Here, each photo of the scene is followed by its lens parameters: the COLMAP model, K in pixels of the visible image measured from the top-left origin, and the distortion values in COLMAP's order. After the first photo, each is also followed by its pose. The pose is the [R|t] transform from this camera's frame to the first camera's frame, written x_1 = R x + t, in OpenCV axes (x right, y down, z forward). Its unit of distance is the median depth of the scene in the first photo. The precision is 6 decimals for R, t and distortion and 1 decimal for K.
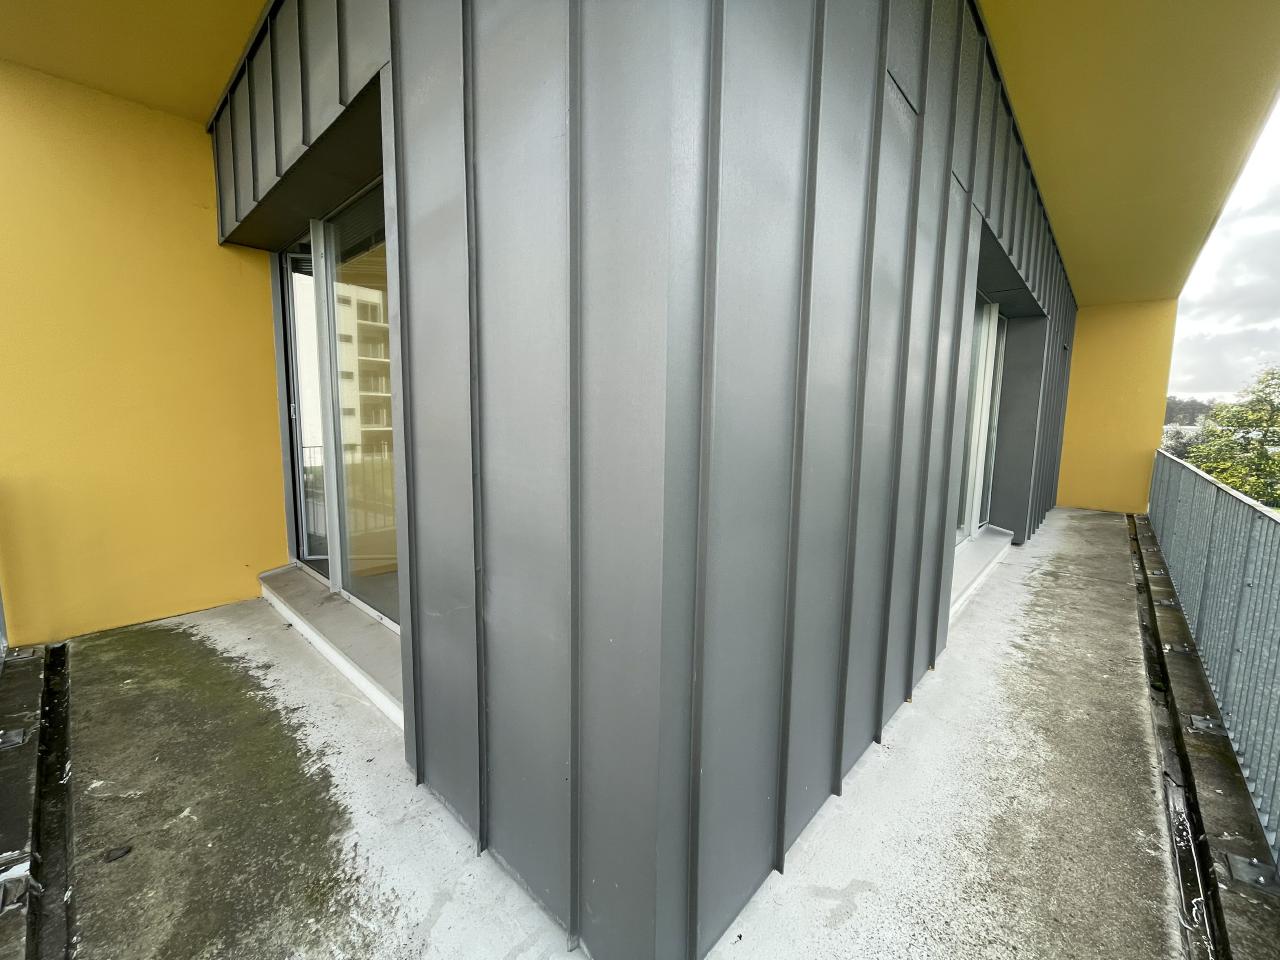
lens RADIAL K [[517.8, 0, 635.4], [0, 517.8, 476.8], [0, 0, 1]] dist [0.000157, -0.000060]
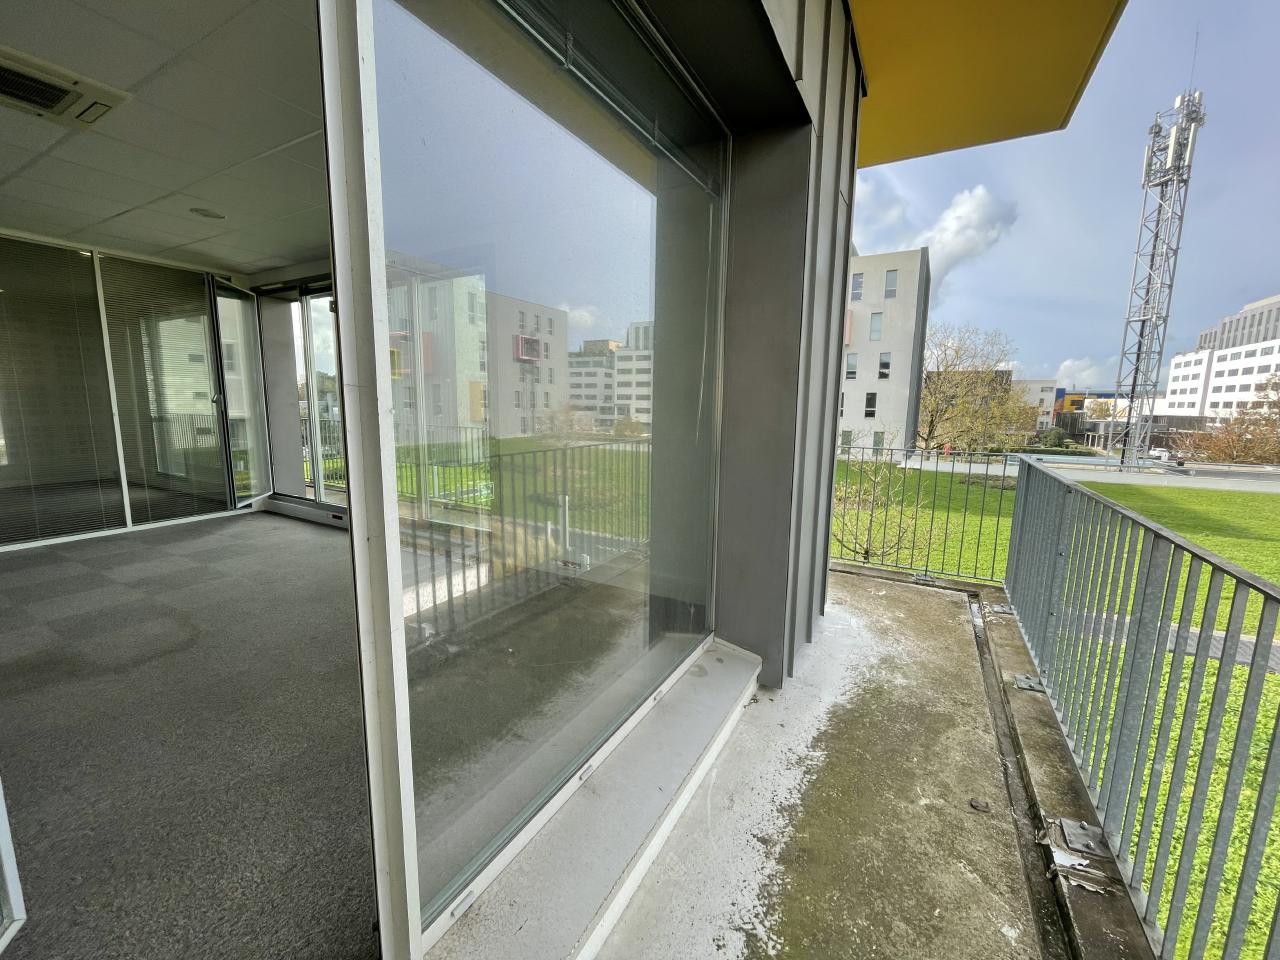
lens RADIAL K [[517.8, 0, 636.2], [0, 517.8, 479.2], [0, 0, 1]] dist [0.000157, -0.000060]
pose [[-0.228237, -0.163095, 0.959848, -1.445366], [0.092037, 0.977840, 0.188037, -0.192747], [-0.969246, 0.131259, -0.208168, 1.502652]]
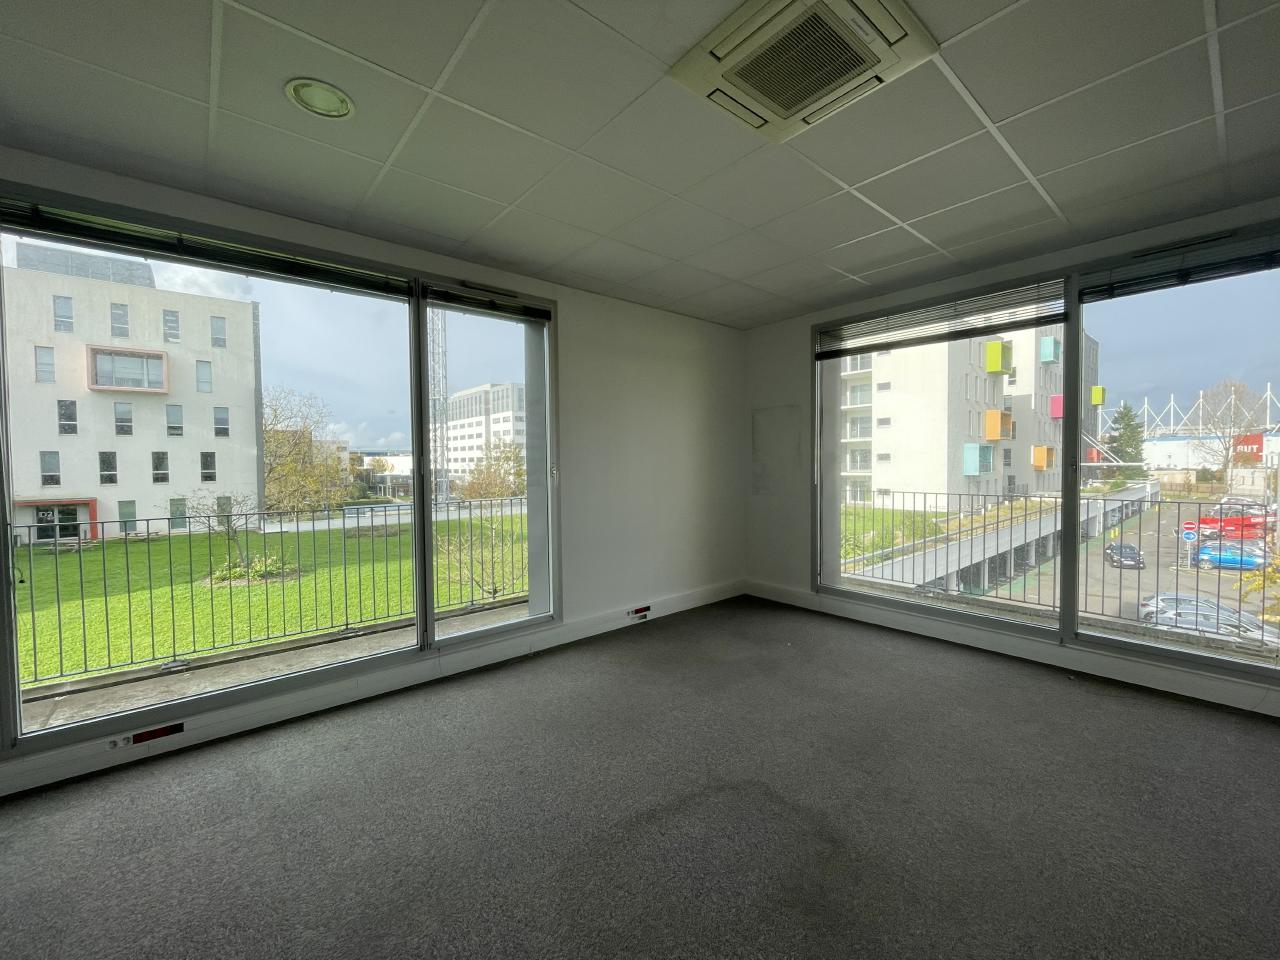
lens RADIAL K [[517.8, 0, 637.7], [0, 517.8, 480.3], [0, 0, 1]] dist [0.000157, -0.000060]
pose [[-0.989498, -0.009868, 0.144209, 0.236274], [0.011979, 0.988637, 0.149844, -0.380193], [-0.144049, 0.149997, -0.978136, 3.431431]]
